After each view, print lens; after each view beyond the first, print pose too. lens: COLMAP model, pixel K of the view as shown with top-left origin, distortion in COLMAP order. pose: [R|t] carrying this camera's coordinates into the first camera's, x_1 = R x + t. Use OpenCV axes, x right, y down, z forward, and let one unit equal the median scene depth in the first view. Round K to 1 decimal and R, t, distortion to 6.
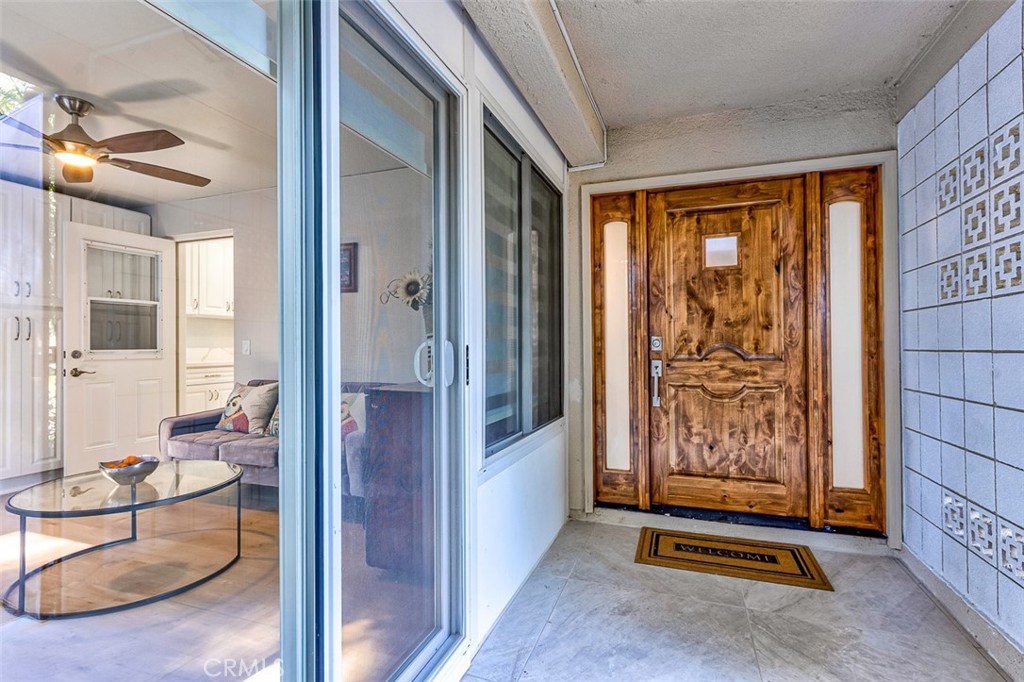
lens RADIAL K [[485.1, 0, 508.6], [0, 485.1, 340.3], [0, 0, 1]] dist [0.011354, 0.002299]
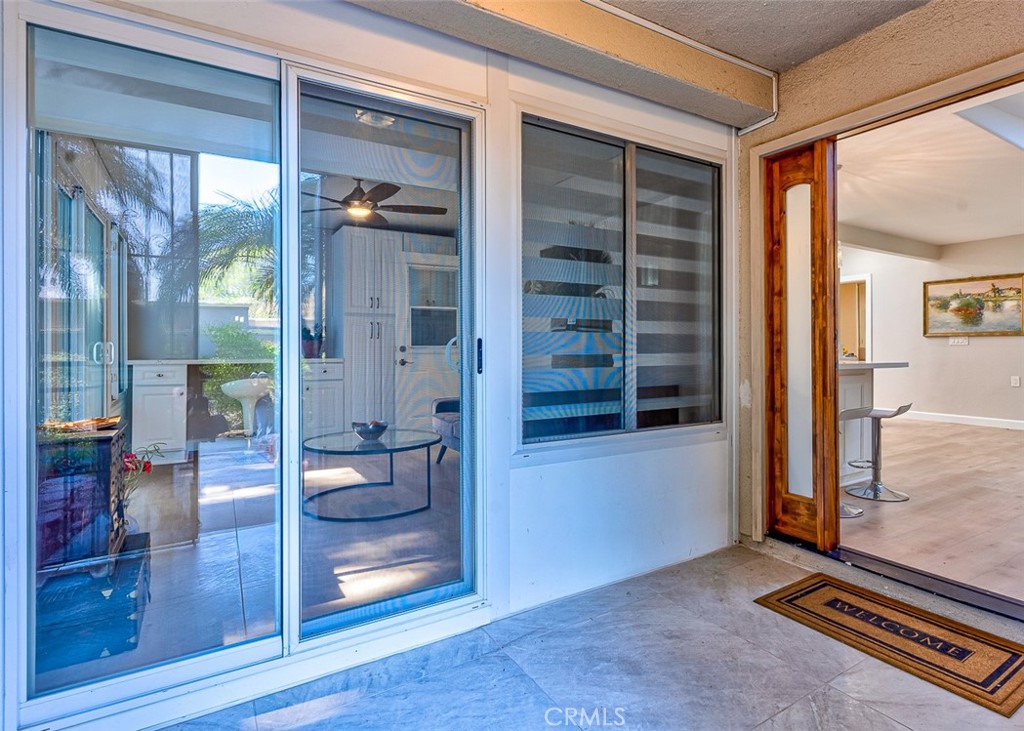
lens RADIAL K [[517.2, 0, 513.8], [0, 517.2, 344.5], [0, 0, 1]] dist [0.006618, 0.001948]
pose [[0.807508, 0.001934, -0.589853, 0.369516], [0.005548, 0.999925, 0.010874, 0.005473], [0.589830, -0.012054, 0.807437, 0.041041]]
